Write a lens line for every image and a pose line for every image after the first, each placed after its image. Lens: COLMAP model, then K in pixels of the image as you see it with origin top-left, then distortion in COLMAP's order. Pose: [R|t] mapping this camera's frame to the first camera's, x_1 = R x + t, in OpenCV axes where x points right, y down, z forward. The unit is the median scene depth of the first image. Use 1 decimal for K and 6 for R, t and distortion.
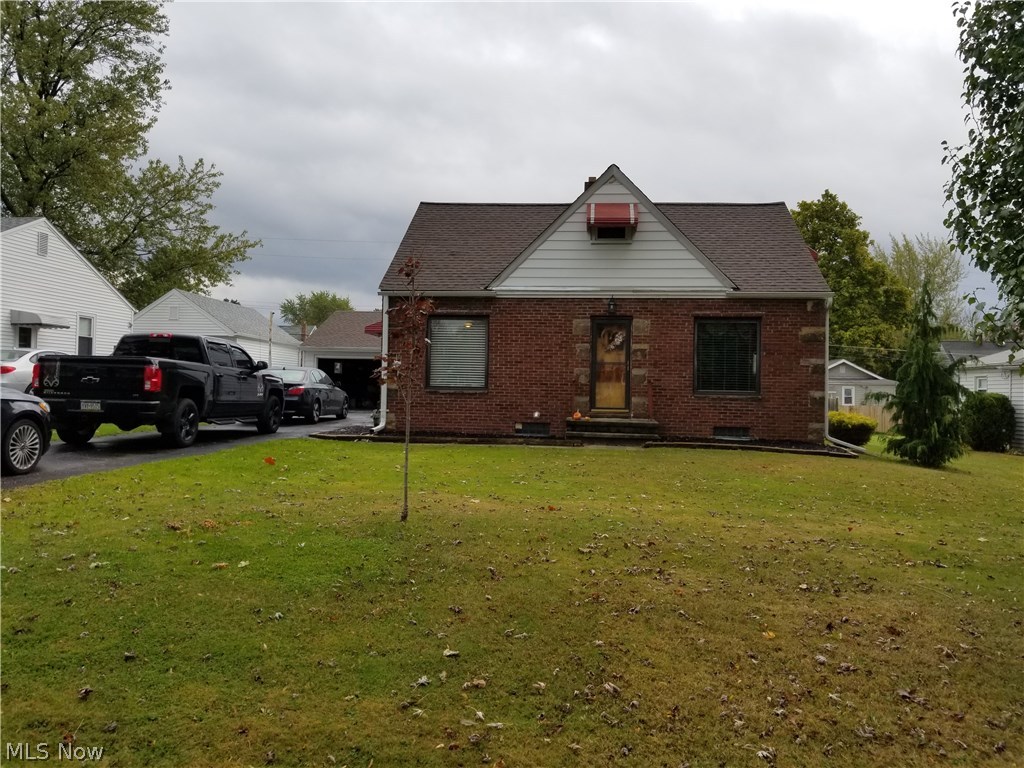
lens RADIAL K [[795.1, 0, 511.3], [0, 795.1, 364.2], [0, 0, 1]] dist [0.012325, 0.000875]
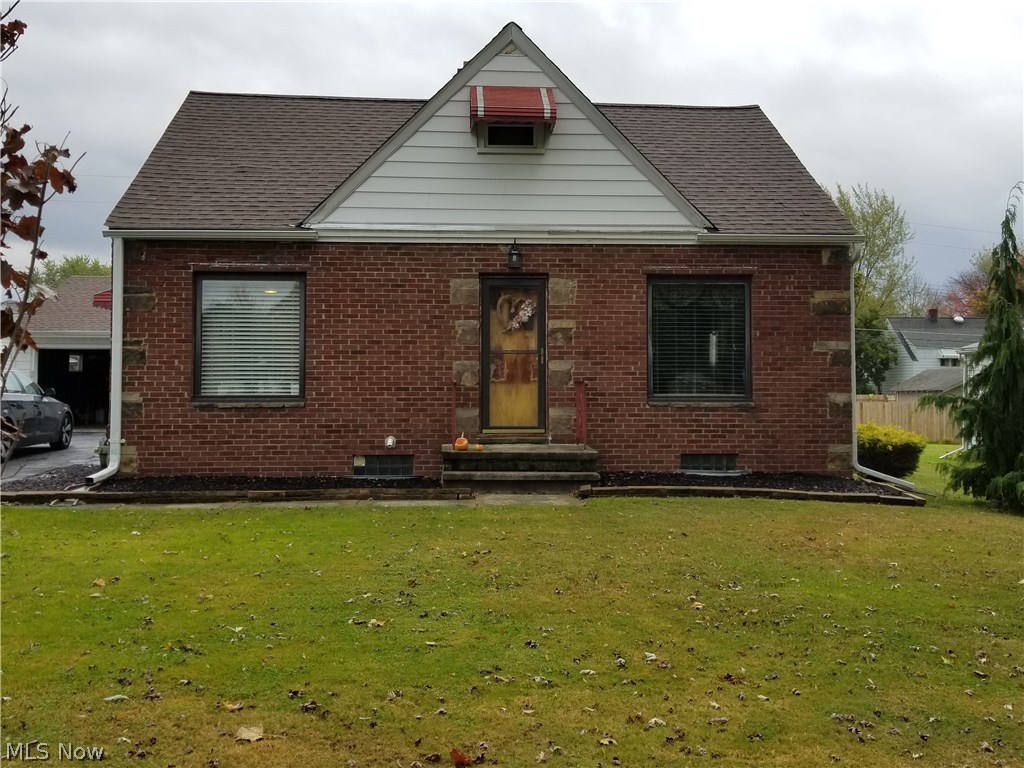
lens RADIAL K [[781.5, 0, 469.9], [0, 781.5, 345.6], [0, 0, 1]] dist [0.062759, -0.000862]
pose [[0.987453, -0.011327, 0.157506, -0.000324], [0.012102, 0.999919, -0.003962, -0.004298], [-0.157448, 0.005818, 0.987510, 0.423176]]
